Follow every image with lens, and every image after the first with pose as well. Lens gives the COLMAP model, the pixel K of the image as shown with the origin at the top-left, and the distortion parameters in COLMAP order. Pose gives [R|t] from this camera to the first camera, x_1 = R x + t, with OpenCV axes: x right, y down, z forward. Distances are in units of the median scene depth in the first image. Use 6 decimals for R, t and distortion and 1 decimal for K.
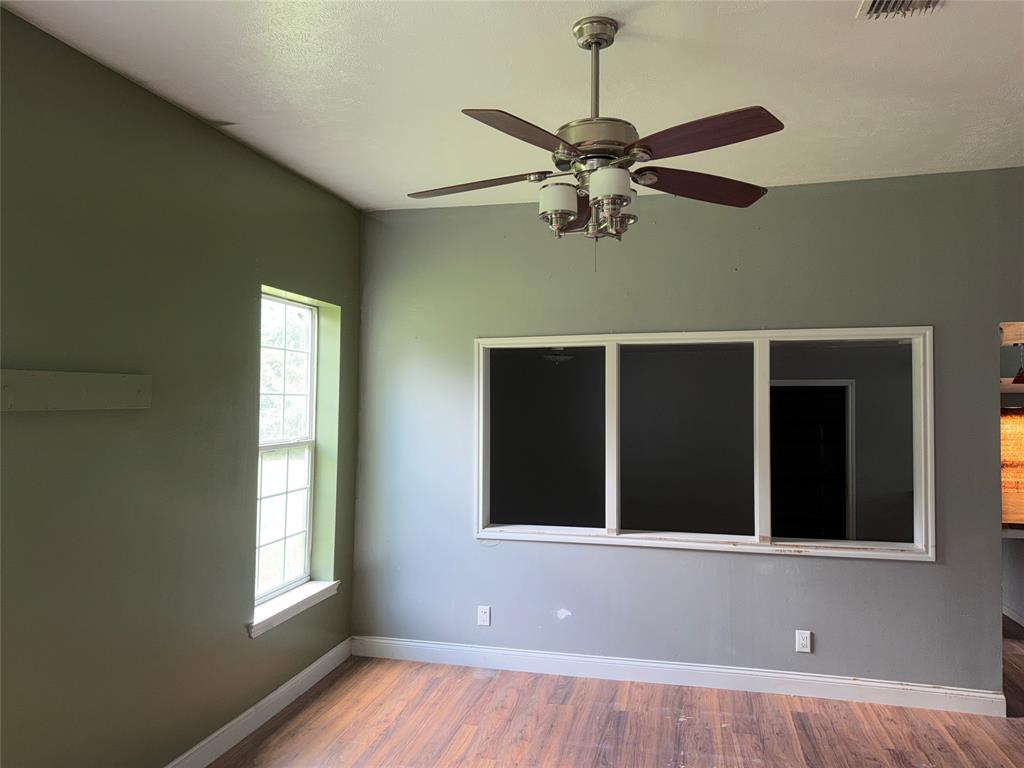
lens RADIAL K [[723.9, 0, 511.2], [0, 723.9, 380.5], [0, 0, 1]] dist [0.000932, -0.017062]
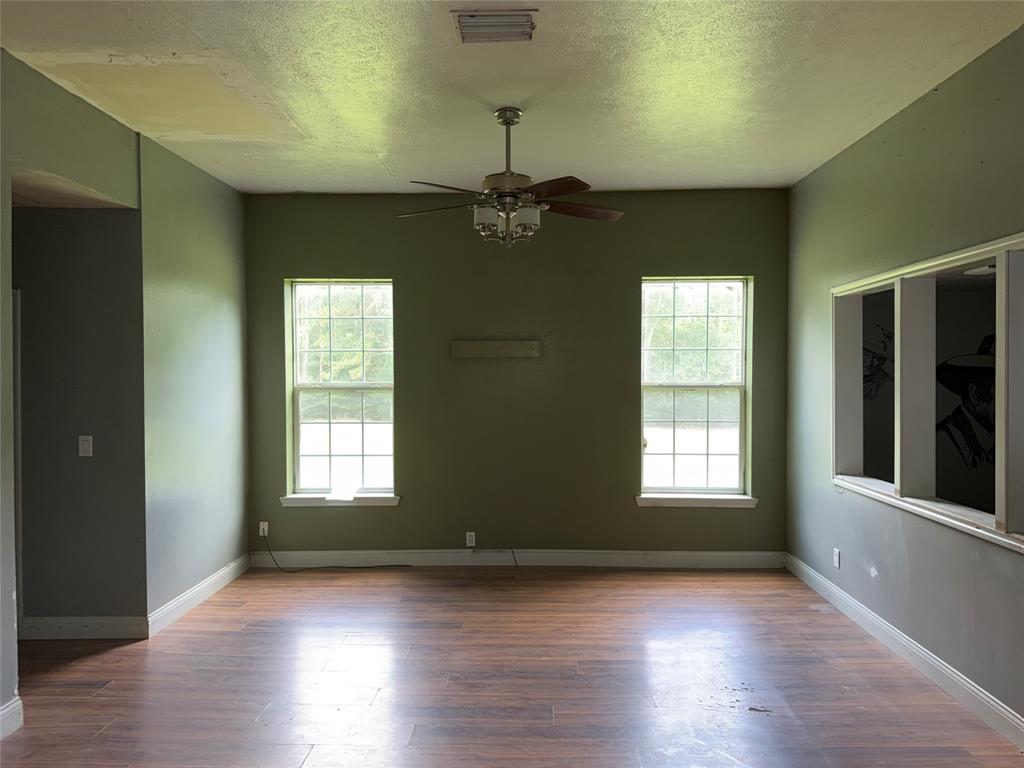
lens RADIAL K [[723.9, 0, 511.2], [0, 723.9, 380.9], [0, 0, 1]] dist [0.000932, -0.017062]
pose [[0.214882, 0.017652, -0.976481, 0.911856], [0.019467, 0.999561, 0.022353, 0.041096], [0.976446, -0.023813, 0.214444, 0.342950]]
